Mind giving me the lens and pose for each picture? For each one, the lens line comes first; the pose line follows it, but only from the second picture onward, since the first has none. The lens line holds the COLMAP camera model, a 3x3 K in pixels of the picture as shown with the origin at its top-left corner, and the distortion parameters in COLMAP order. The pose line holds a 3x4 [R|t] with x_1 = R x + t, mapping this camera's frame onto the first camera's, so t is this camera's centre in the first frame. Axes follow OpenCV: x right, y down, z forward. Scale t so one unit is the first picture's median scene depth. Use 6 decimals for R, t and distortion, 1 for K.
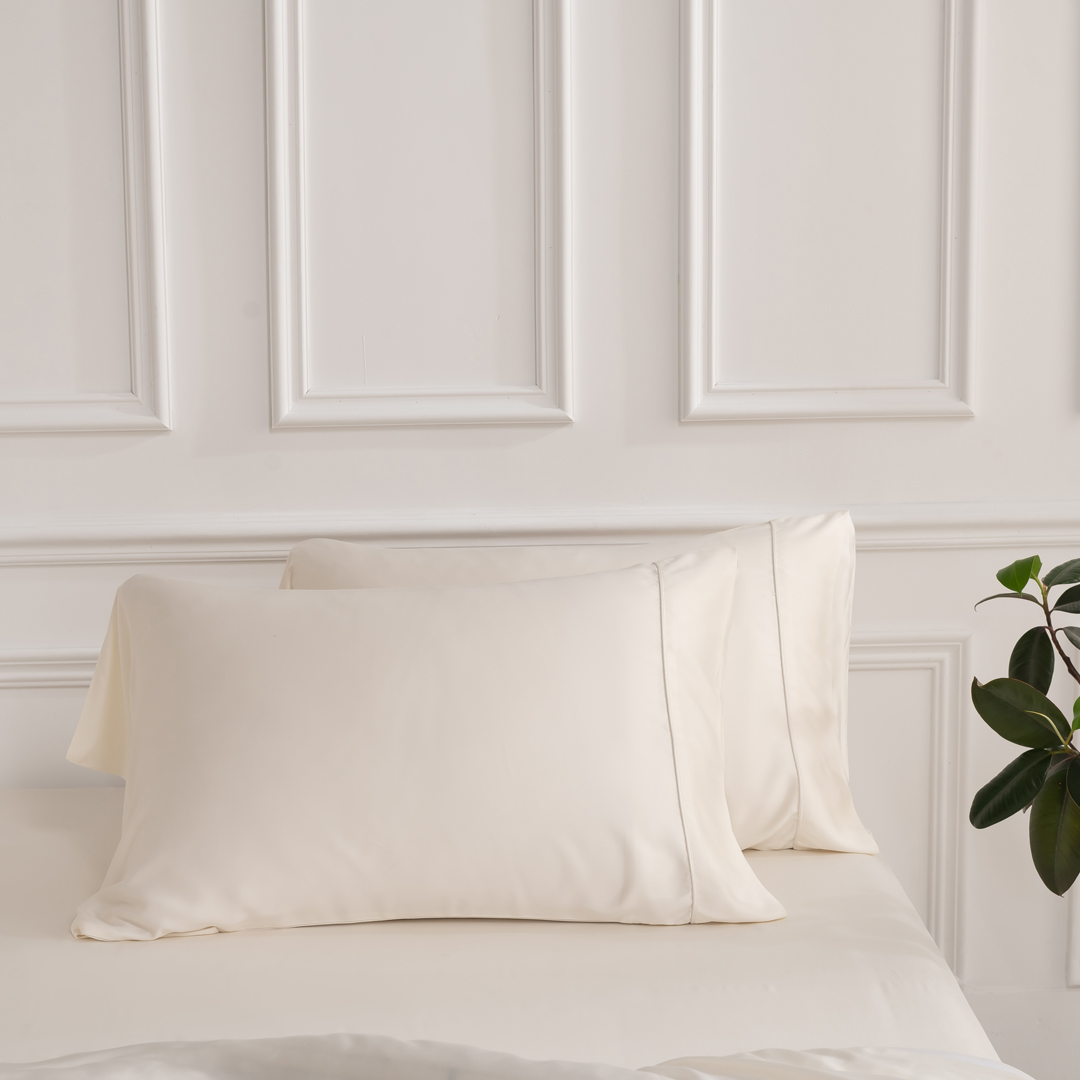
lens RADIAL K [[2276.1, 0, 540.8], [0, 2276.1, 539.6], [0, 0, 1]] dist [0.031660, 0.000000]
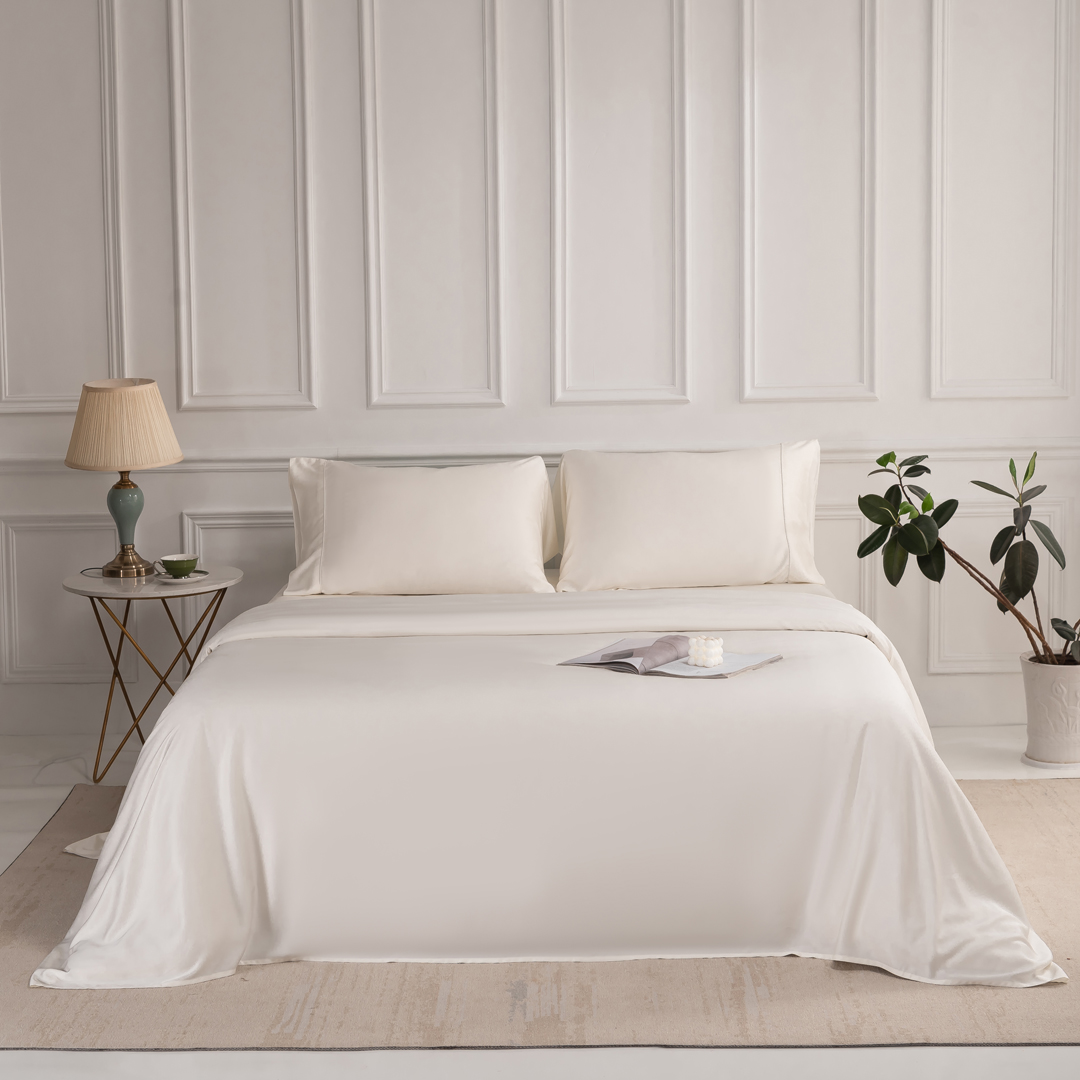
lens RADIAL K [[2261.9, 0, 539.8], [0, 2261.9, 540.4], [0, 0, 1]] dist [-0.030601, 0.000000]
pose [[0.998740, 0.000132, -0.050188, -0.022625], [-0.002846, 0.998536, -0.054017, 0.214795], [0.050108, 0.054091, 0.997278, -1.248573]]
